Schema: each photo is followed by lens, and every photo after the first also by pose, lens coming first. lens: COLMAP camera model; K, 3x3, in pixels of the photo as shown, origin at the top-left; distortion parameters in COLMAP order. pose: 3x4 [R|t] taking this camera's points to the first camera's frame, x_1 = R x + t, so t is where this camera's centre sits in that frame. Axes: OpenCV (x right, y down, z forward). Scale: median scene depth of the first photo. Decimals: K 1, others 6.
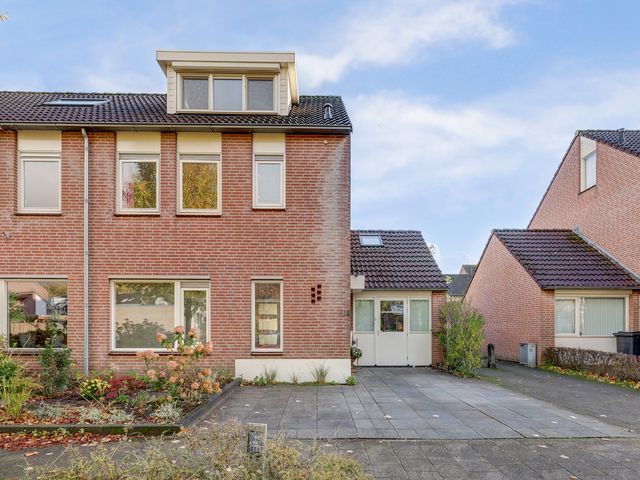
lens RADIAL K [[374.4, 0, 315.6], [0, 374.4, 331.5], [0, 0, 1]] dist [0.007540, -0.001048]
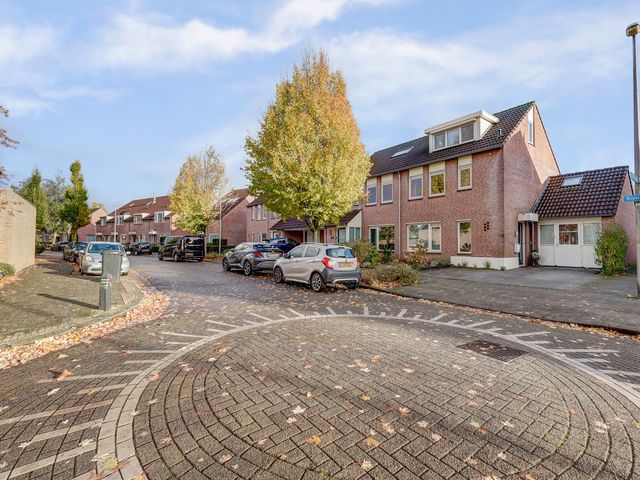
lens RADIAL K [[271.1, 0, 331.4], [0, 271.1, 238.0], [0, 0, 1]] dist [-0.005325, -0.000595]
pose [[0.609363, -0.014794, -0.792754, 0.633474], [-0.000331, 0.999821, -0.018913, -0.005943], [0.792892, 0.011788, 0.609249, -0.586016]]
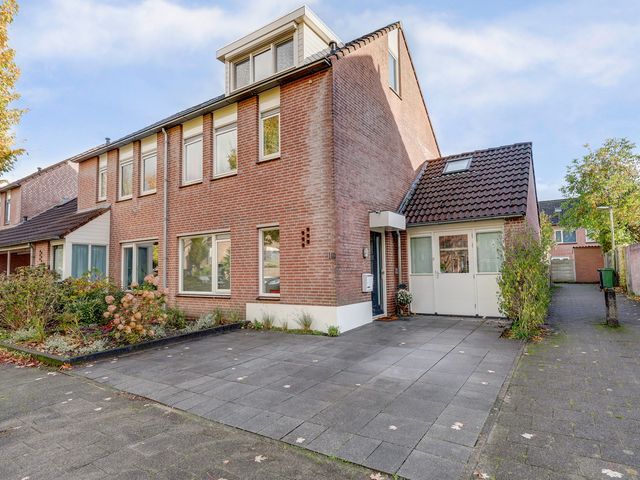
lens RADIAL K [[354.0, 0, 313.7], [0, 354.0, 250.7], [0, 0, 1]] dist [0.000835, -0.000529]
pose [[0.835251, -0.049791, -0.547610, 0.481757], [0.020013, 0.997985, -0.060215, -0.010226], [0.549504, 0.039336, 0.834564, 0.235879]]
